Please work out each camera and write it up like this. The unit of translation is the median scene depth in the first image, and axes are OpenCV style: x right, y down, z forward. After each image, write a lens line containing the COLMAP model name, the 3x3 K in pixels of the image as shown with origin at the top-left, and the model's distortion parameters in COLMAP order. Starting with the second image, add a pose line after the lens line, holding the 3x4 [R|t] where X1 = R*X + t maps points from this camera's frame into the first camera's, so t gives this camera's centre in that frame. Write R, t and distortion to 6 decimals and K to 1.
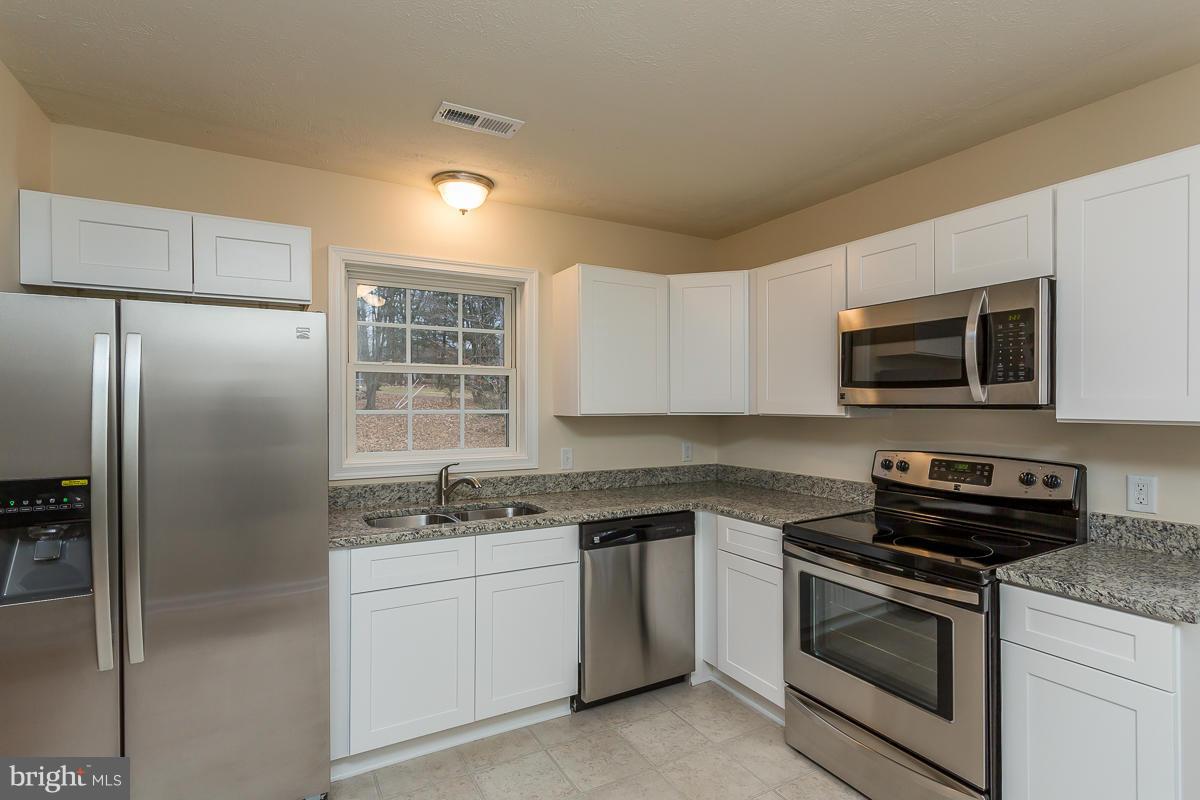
lens RADIAL K [[581.0, 0, 585.7], [0, 581.0, 404.8], [0, 0, 1]] dist [-0.000100, 0.001205]
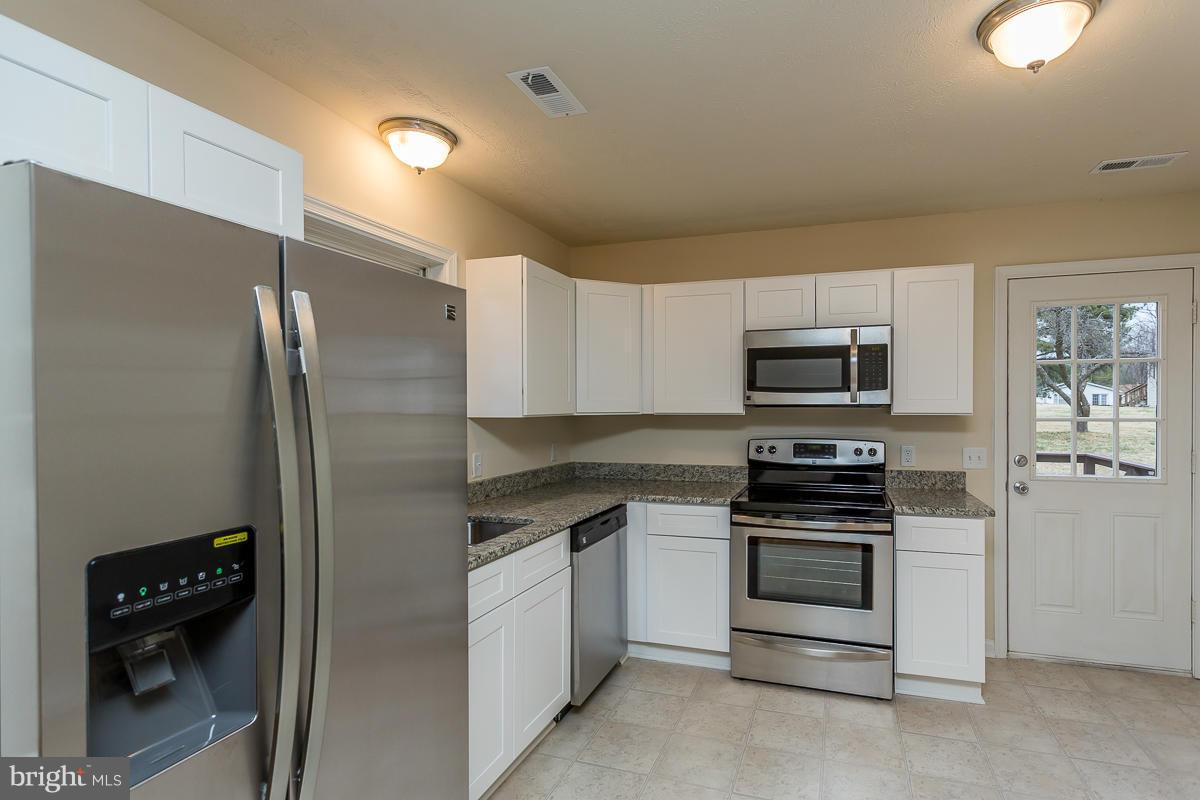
lens RADIAL K [[594.1, 0, 665.9], [0, 594.1, 408.6], [0, 0, 1]] dist [-0.001024, 0.000229]
pose [[0.727983, -0.006377, 0.685566, -0.599124], [0.003476, 0.999978, 0.005611, 0.000552], [-0.685587, -0.001702, 0.727989, 0.166120]]
